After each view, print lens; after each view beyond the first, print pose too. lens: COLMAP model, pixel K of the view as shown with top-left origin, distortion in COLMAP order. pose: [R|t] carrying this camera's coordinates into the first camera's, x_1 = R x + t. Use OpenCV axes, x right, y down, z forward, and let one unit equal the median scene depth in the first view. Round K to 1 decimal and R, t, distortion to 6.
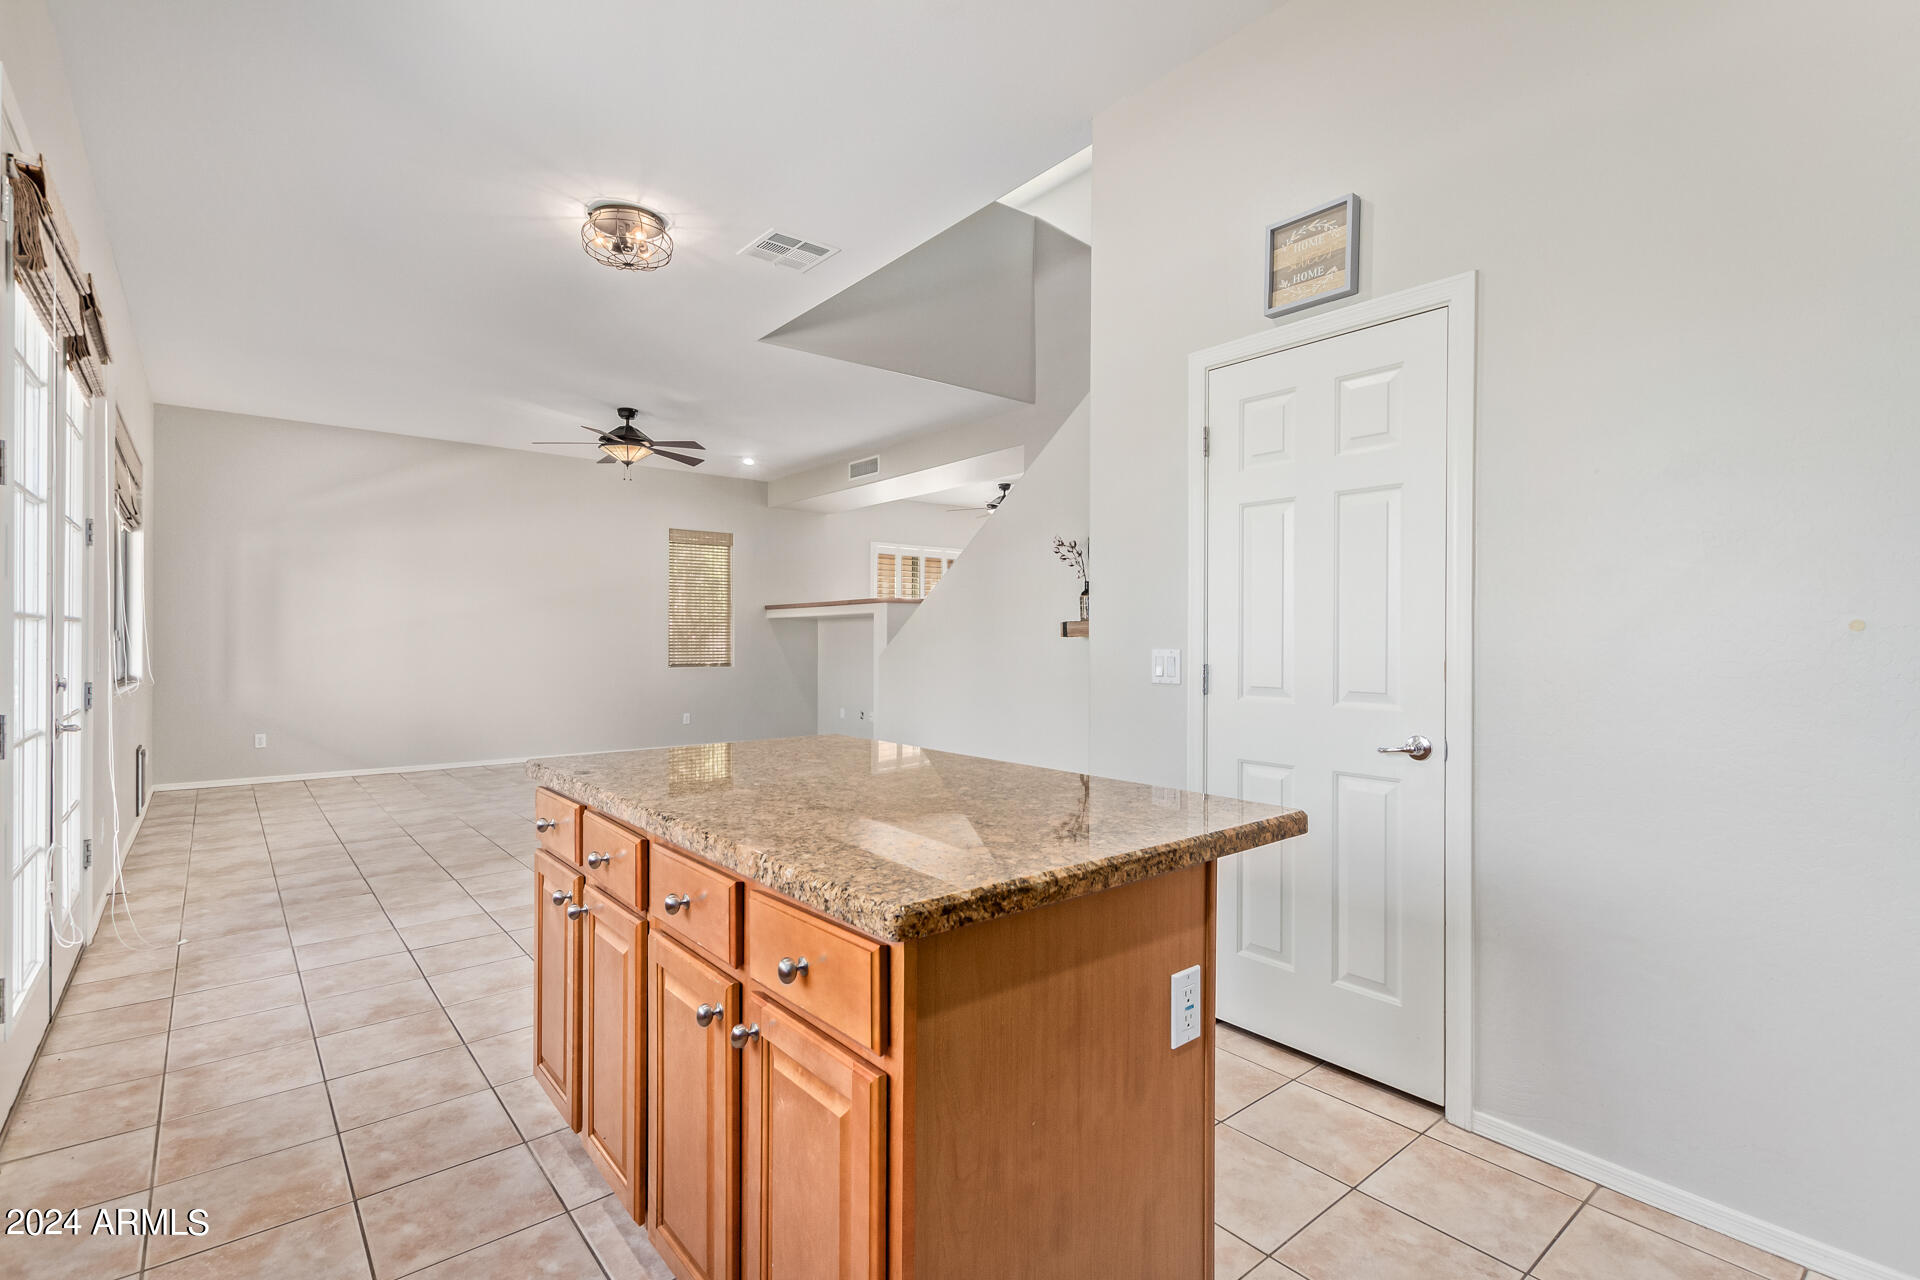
lens RADIAL K [[899.4, 0, 957.6], [0, 899.4, 638.5], [0, 0, 1]] dist [0.010042, -0.002784]
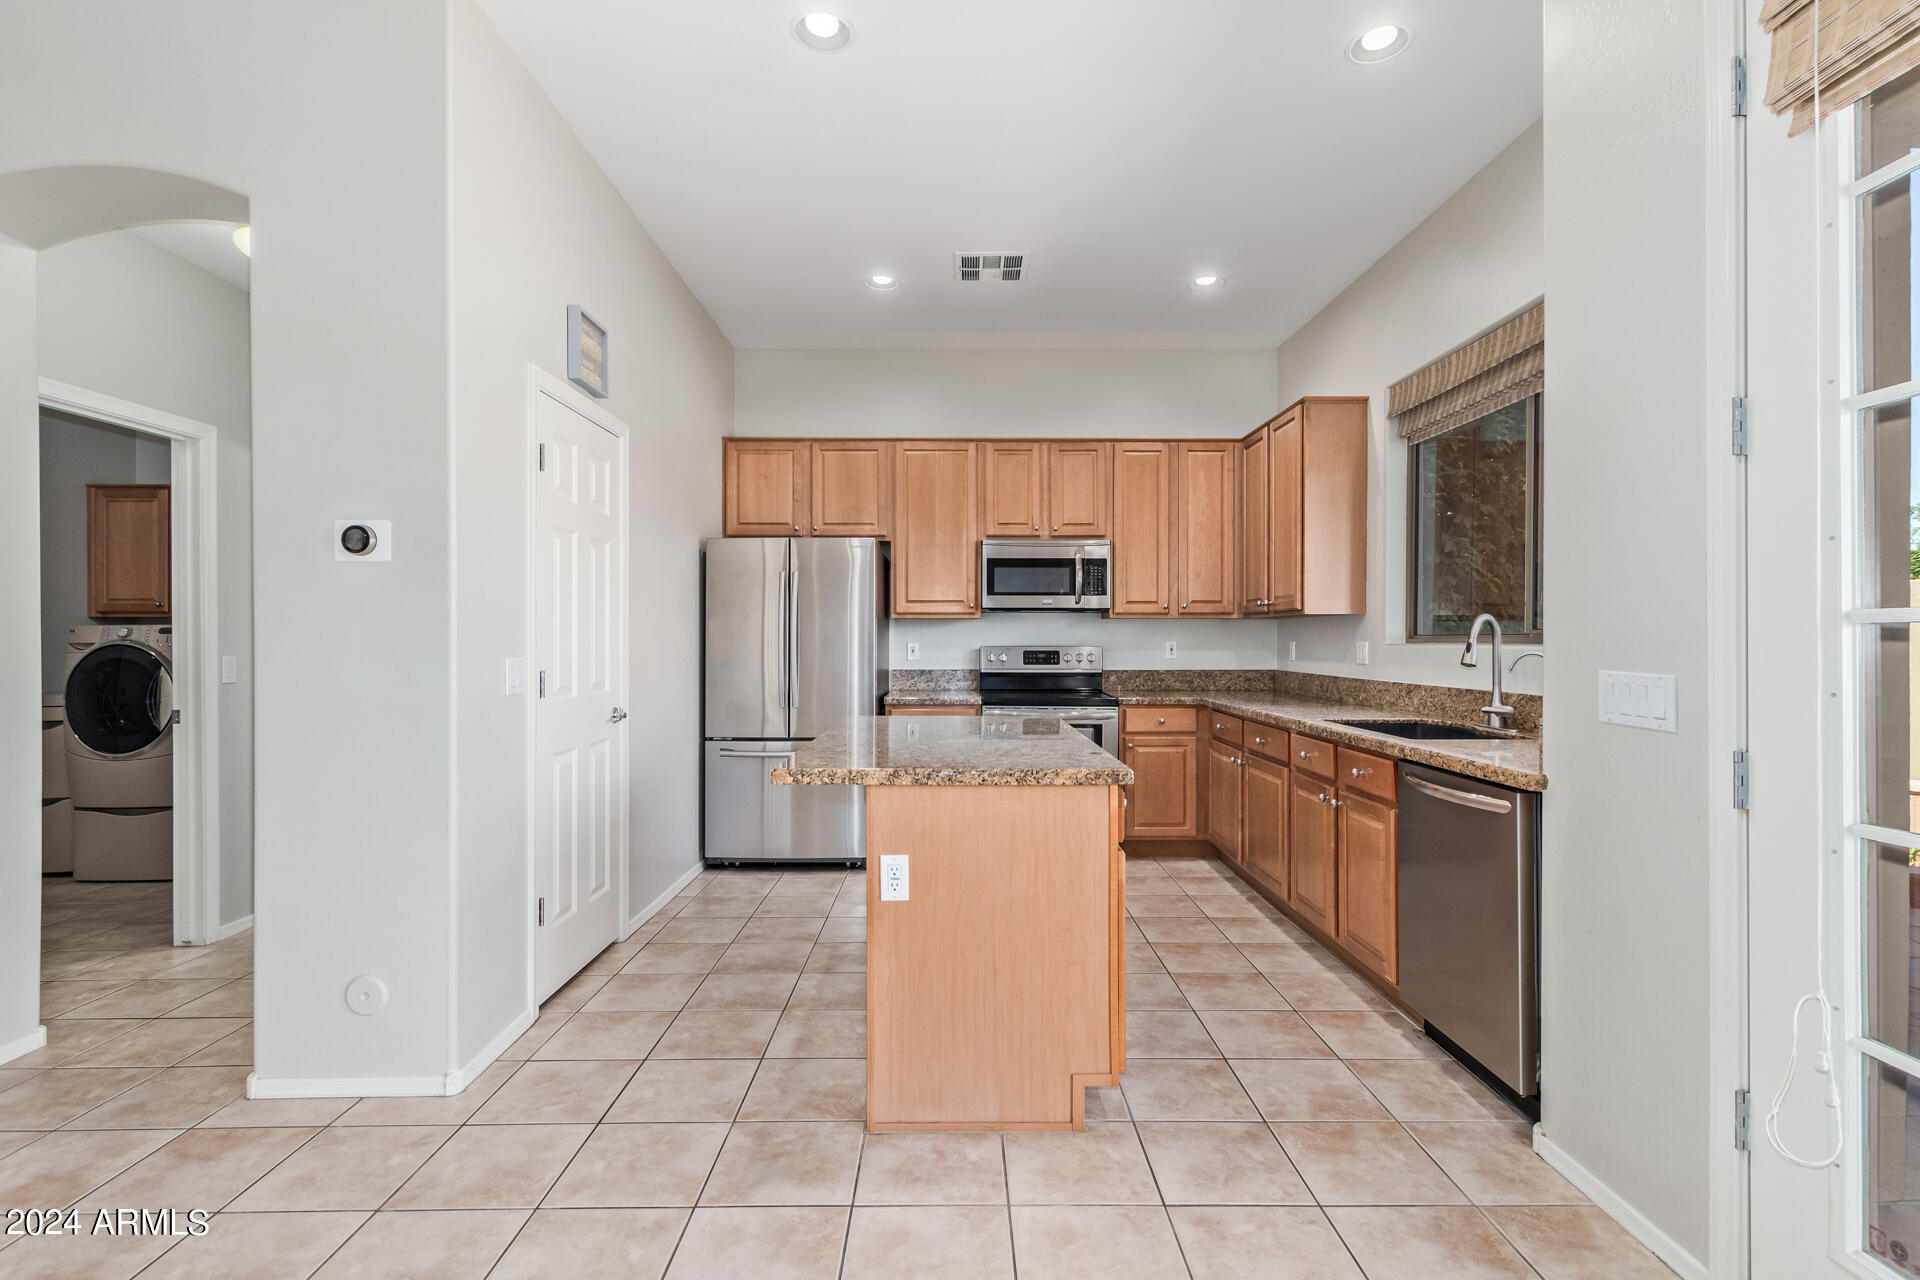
lens RADIAL K [[899.4, 0, 959.5], [0, 899.4, 638.1], [0, 0, 1]] dist [0.010042, -0.002784]
pose [[-0.778336, 0.000612, 0.627848, -0.254933], [0.005356, 0.999970, 0.005666, -0.005521], [-0.627825, 0.007773, -0.778316, 0.504098]]
